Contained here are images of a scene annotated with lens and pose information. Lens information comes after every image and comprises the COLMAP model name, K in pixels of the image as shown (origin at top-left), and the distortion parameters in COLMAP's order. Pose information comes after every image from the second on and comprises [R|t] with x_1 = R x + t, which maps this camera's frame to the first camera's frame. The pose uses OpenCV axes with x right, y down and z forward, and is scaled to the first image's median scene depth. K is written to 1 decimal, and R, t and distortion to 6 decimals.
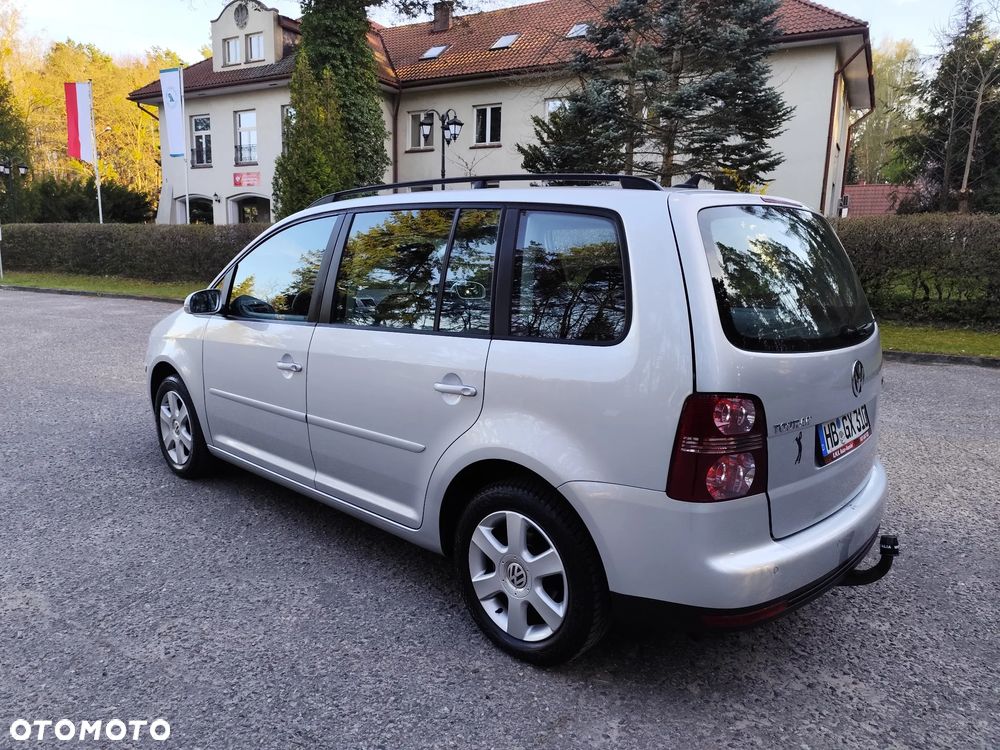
lens RADIAL K [[673.4, 0, 499.2], [0, 673.4, 372.4], [0, 0, 1]] dist [0.030135, -0.030381]
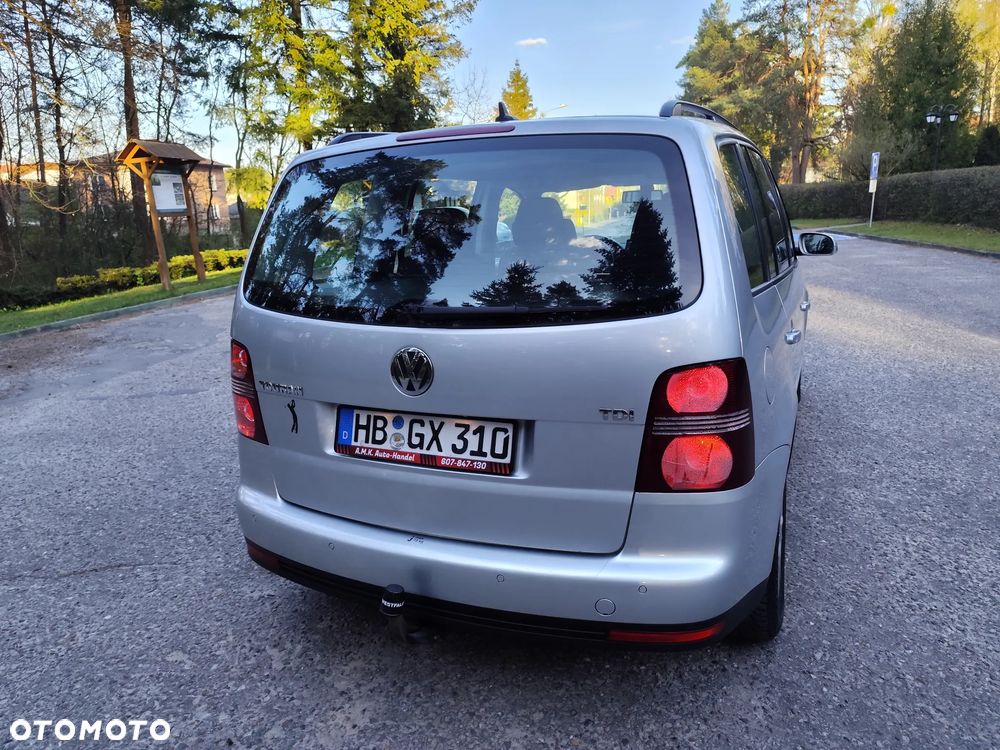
lens RADIAL K [[677.8, 0, 493.3], [0, 677.8, 372.2], [0, 0, 1]] dist [0.030547, -0.030465]
pose [[0.332229, 0.189500, -0.923966, 0.920199], [-0.122528, 0.979979, 0.156931, -0.086592], [0.935206, 0.061074, 0.348797, 0.608803]]
